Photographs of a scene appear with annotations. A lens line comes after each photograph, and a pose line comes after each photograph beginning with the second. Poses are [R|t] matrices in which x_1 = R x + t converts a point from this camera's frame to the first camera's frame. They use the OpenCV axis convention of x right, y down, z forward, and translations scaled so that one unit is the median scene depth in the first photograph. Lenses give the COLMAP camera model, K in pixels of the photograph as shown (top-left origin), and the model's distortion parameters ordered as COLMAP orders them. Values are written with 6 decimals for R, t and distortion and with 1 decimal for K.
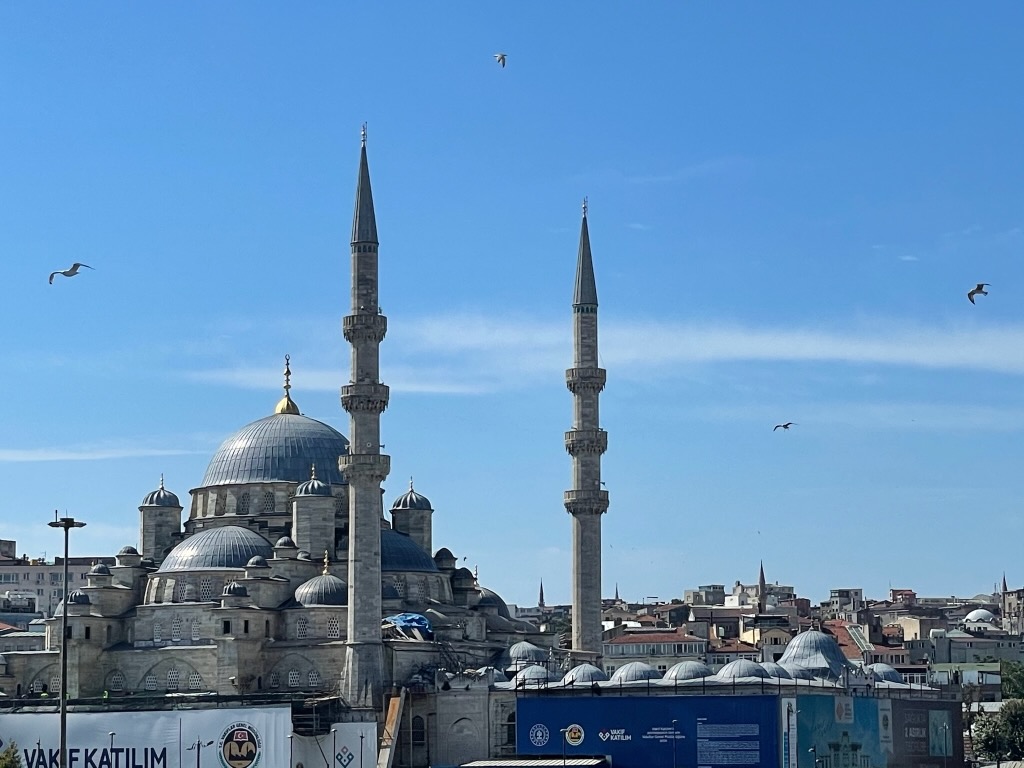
lens RADIAL K [[2909.8, 0, 511.8], [0, 2909.8, 383.1], [0, 0, 1]] dist [0.098007, 0.000000]
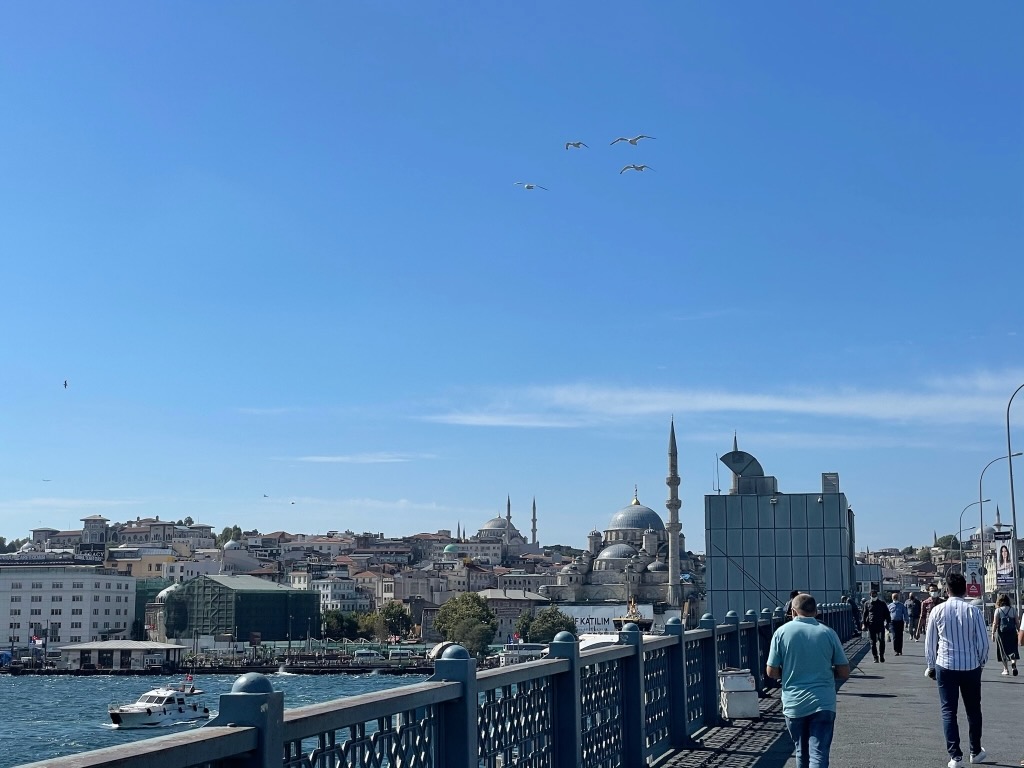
lens RADIAL K [[1624.4, 0, 512.3], [0, 1624.4, 385.8], [0, 0, 1]] dist [-0.028652, 0.000000]
pose [[0.998812, 0.000771, -0.048724, -0.130681], [-0.001709, 0.999814, -0.019198, -0.082574], [0.048700, 0.019258, 0.998628, -0.685873]]
